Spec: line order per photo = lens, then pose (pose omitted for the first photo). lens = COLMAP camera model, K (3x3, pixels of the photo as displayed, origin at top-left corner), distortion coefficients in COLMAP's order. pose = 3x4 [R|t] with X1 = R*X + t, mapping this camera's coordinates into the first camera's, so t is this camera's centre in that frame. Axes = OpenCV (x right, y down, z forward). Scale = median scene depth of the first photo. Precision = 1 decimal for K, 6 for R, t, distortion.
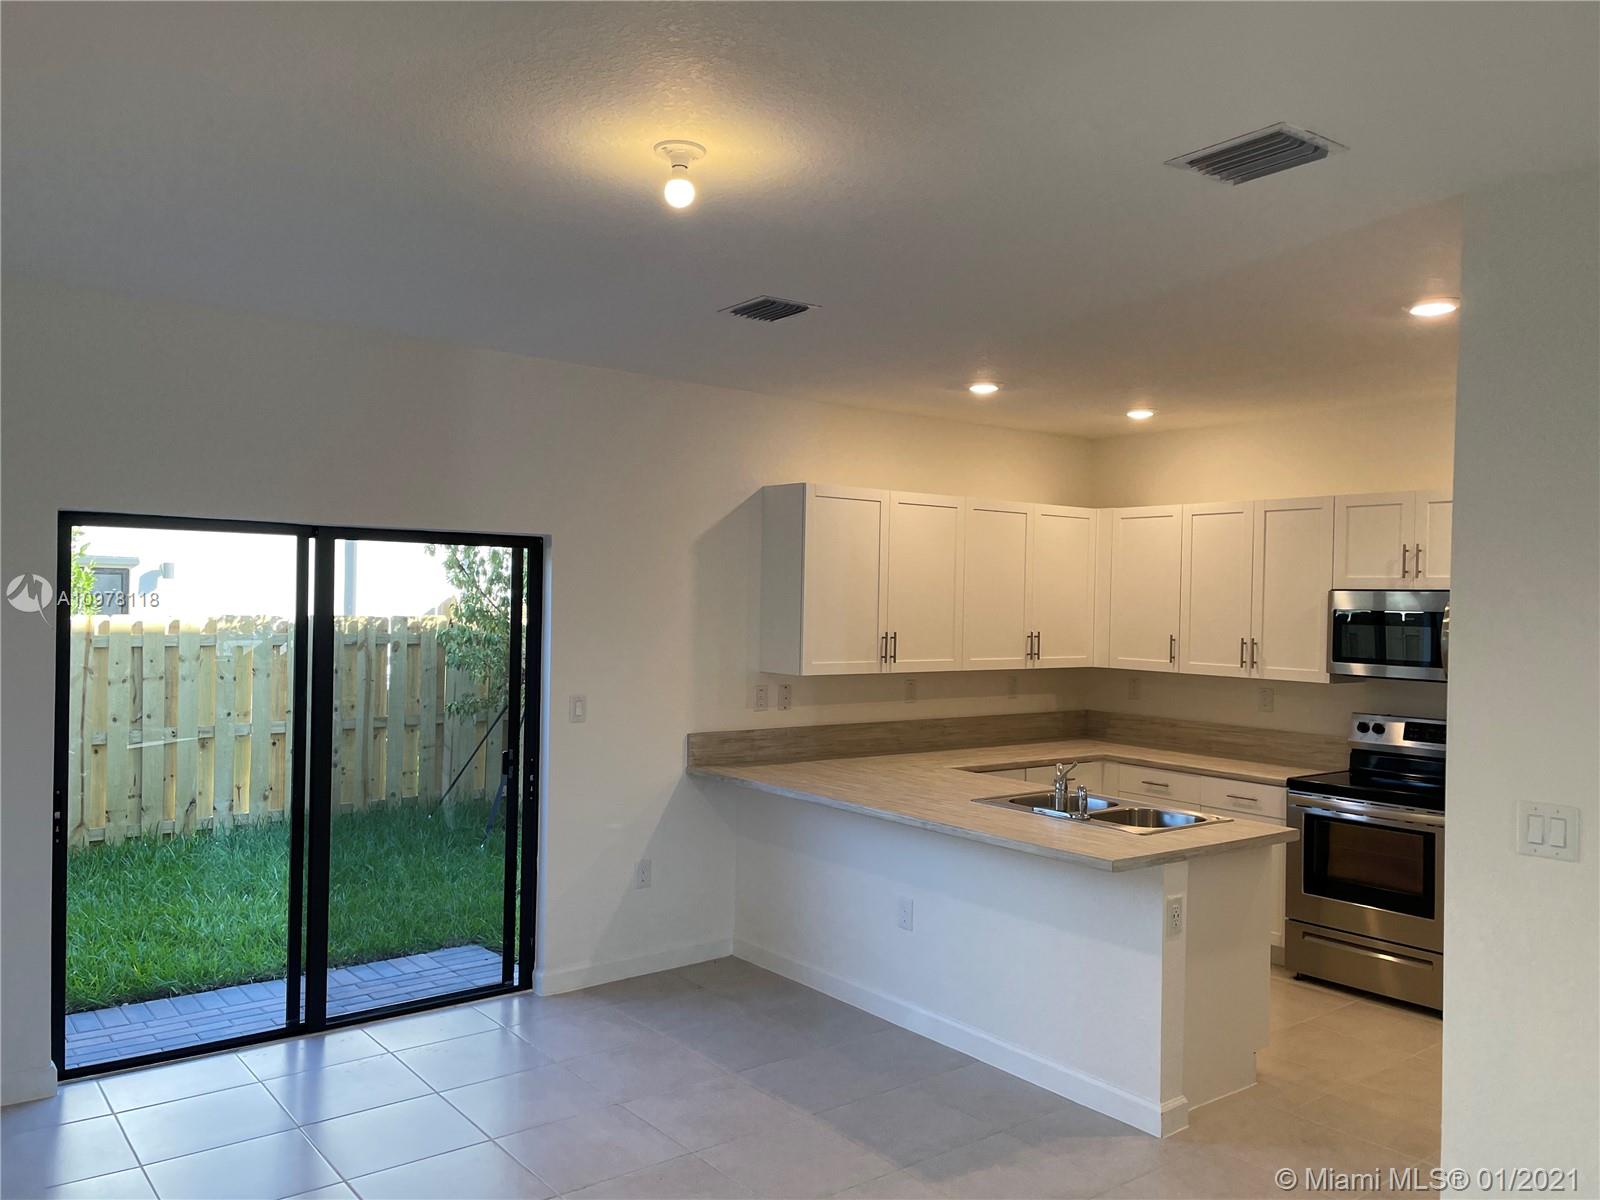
lens RADIAL K [[1202.4, 0, 802.2], [0, 1202.4, 600.4], [0, 0, 1]] dist [0.104892, -0.143824]
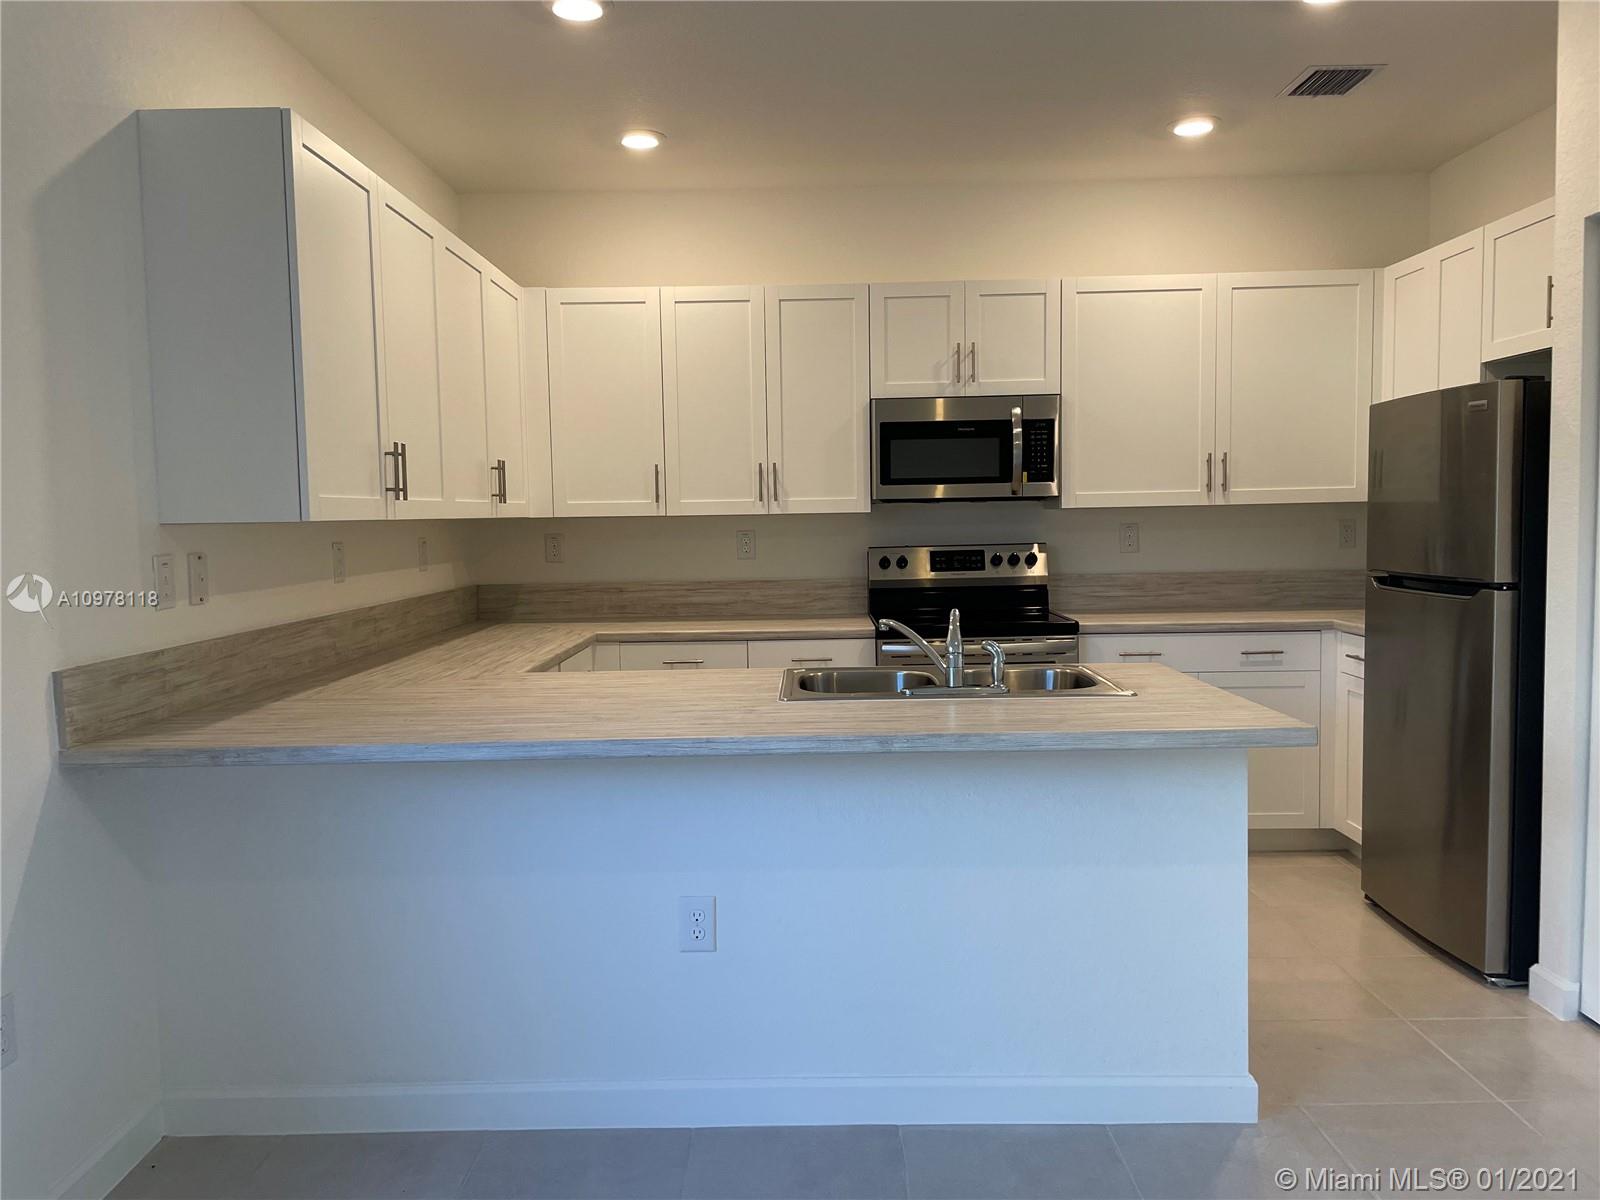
lens RADIAL K [[1202.4, 0, 802.2], [0, 1202.4, 600.4], [0, 0, 1]] dist [0.104892, -0.143824]
pose [[0.625003, -0.086237, 0.775844, -0.228956], [0.029463, 0.995777, 0.086948, 0.051516], [-0.780066, -0.031485, 0.624904, 0.483048]]
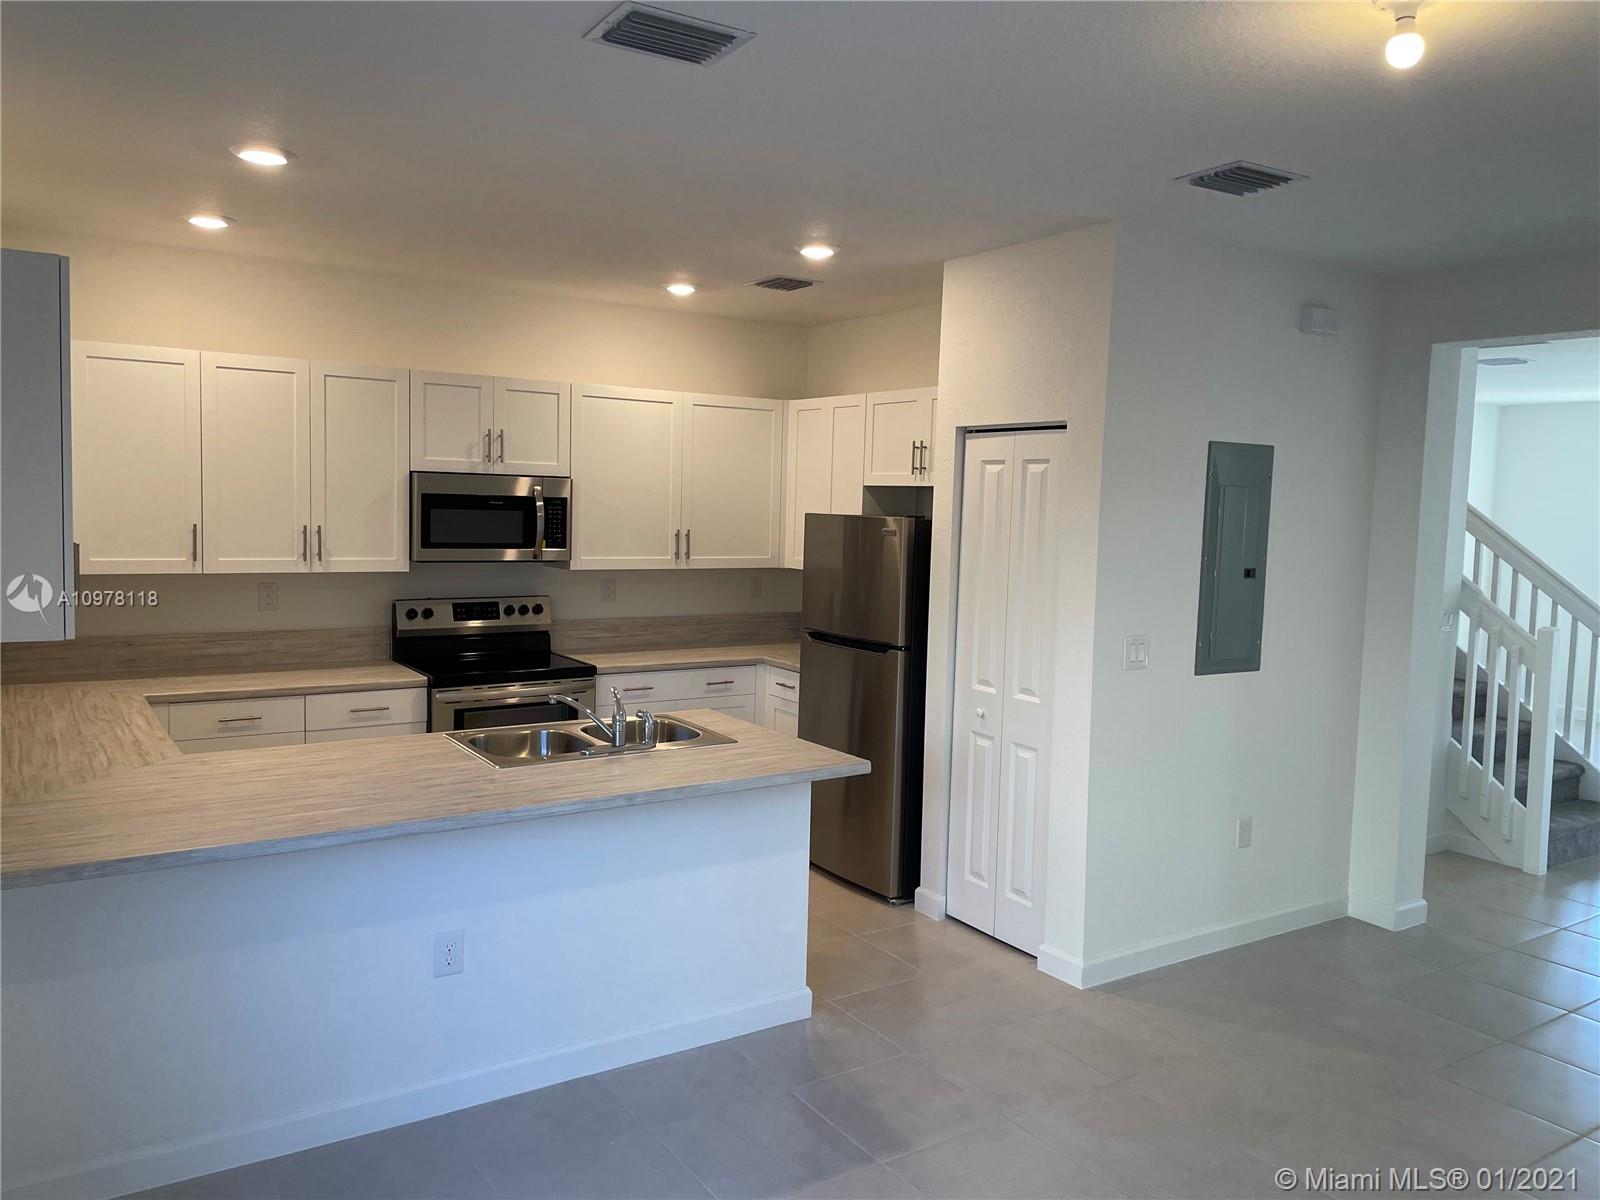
lens RADIAL K [[1202.4, 0, 802.2], [0, 1202.4, 600.4], [0, 0, 1]] dist [0.104892, -0.143824]
pose [[0.082576, -0.105687, 0.990965, -0.439490], [-0.029235, 0.993676, 0.108412, -0.018662], [-0.996156, -0.037923, 0.078964, 0.583072]]
